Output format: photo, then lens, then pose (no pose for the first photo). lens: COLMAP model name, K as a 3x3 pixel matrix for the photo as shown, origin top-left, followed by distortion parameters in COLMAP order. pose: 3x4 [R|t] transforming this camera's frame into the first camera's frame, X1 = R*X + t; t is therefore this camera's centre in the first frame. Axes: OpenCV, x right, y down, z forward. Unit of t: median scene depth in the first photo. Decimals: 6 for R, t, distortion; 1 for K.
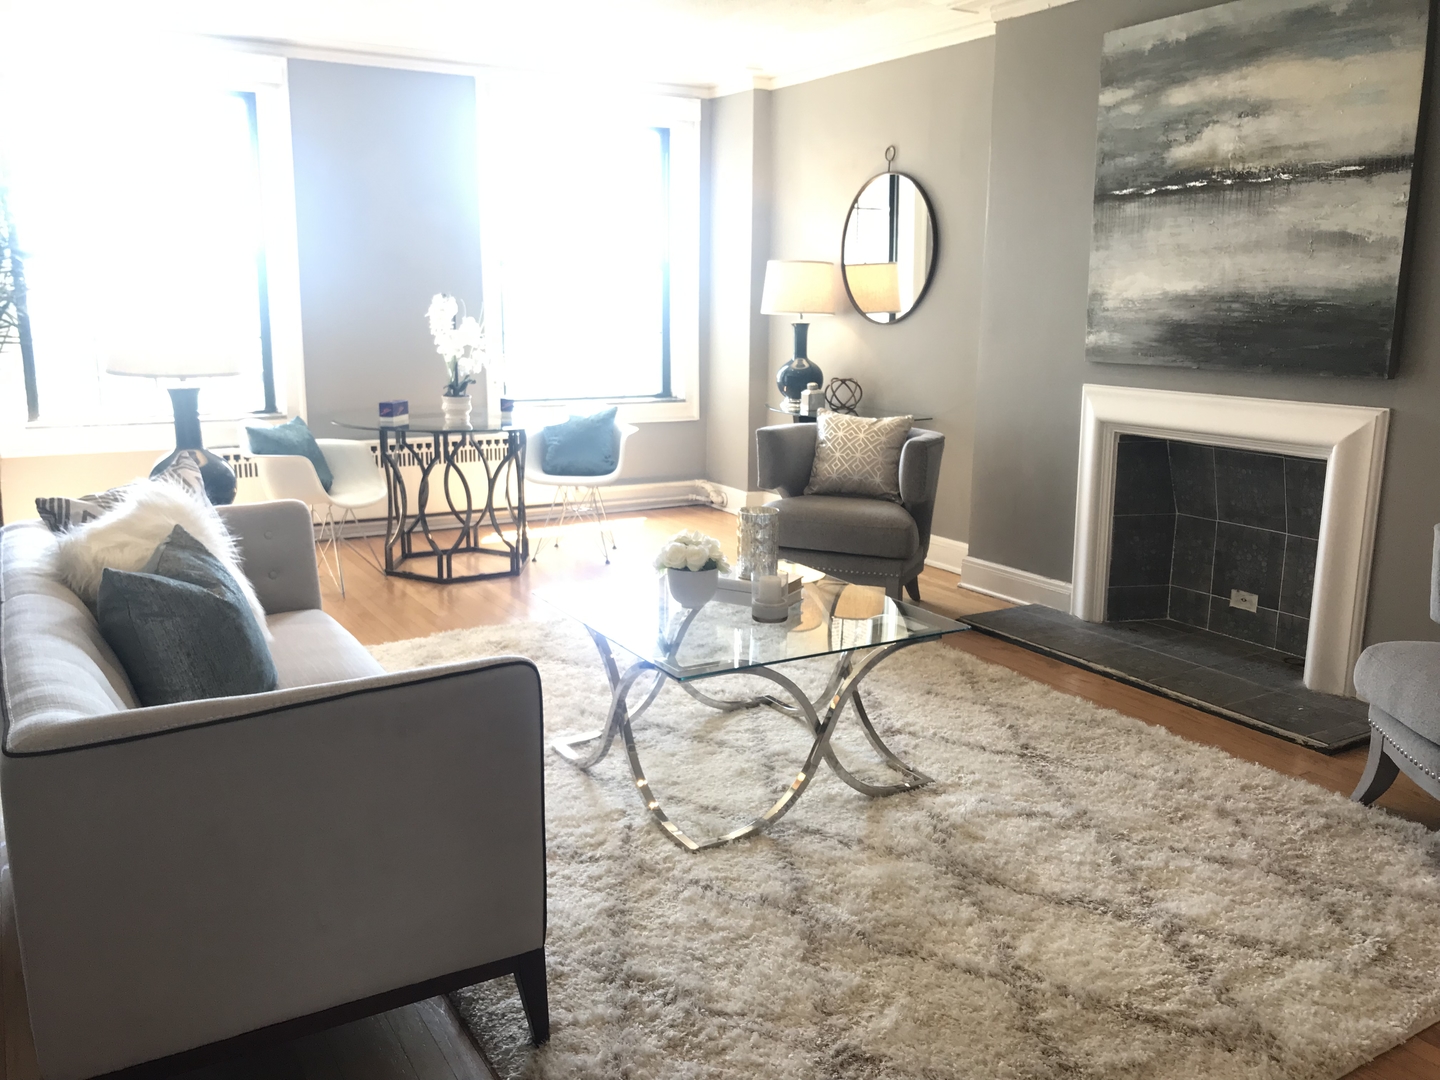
lens RADIAL K [[1196.6, 0, 720.0], [0, 1196.6, 540.0], [0, 0, 1]] dist [0.121861, -0.084503]
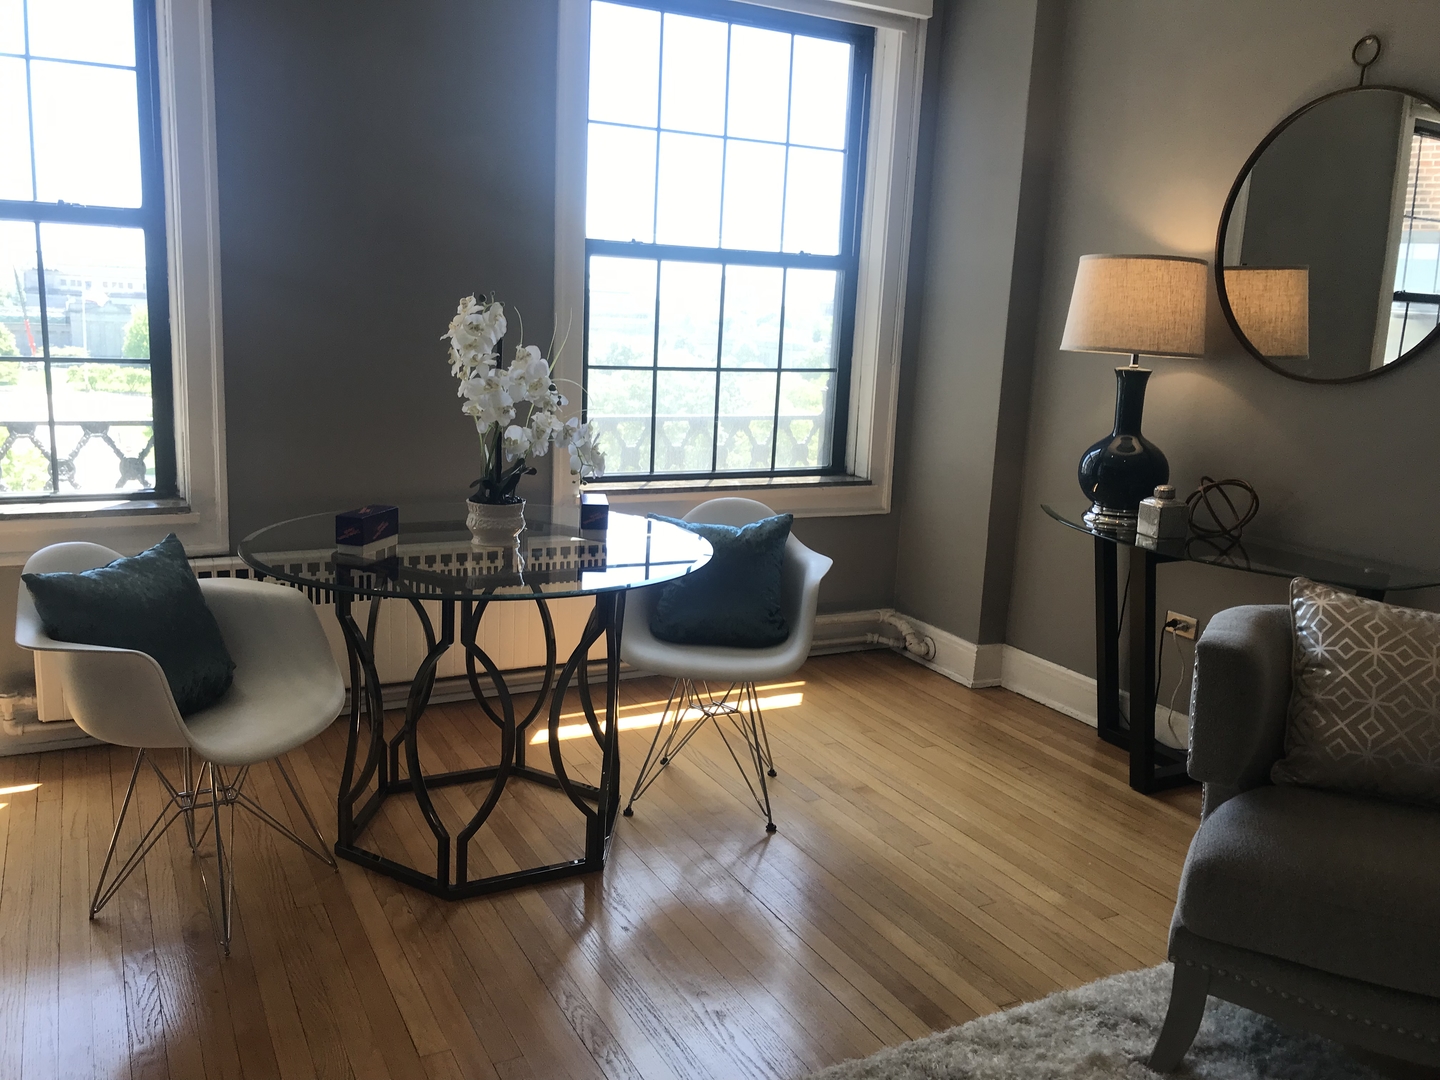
lens RADIAL K [[1196.6, 0, 720.0], [0, 1196.6, 540.0], [0, 0, 1]] dist [0.121861, -0.084503]
pose [[0.998345, 0.046332, -0.034072, -0.108589], [-0.046500, 0.998910, -0.004162, -0.105274], [0.033842, 0.005740, 0.999411, 0.506025]]
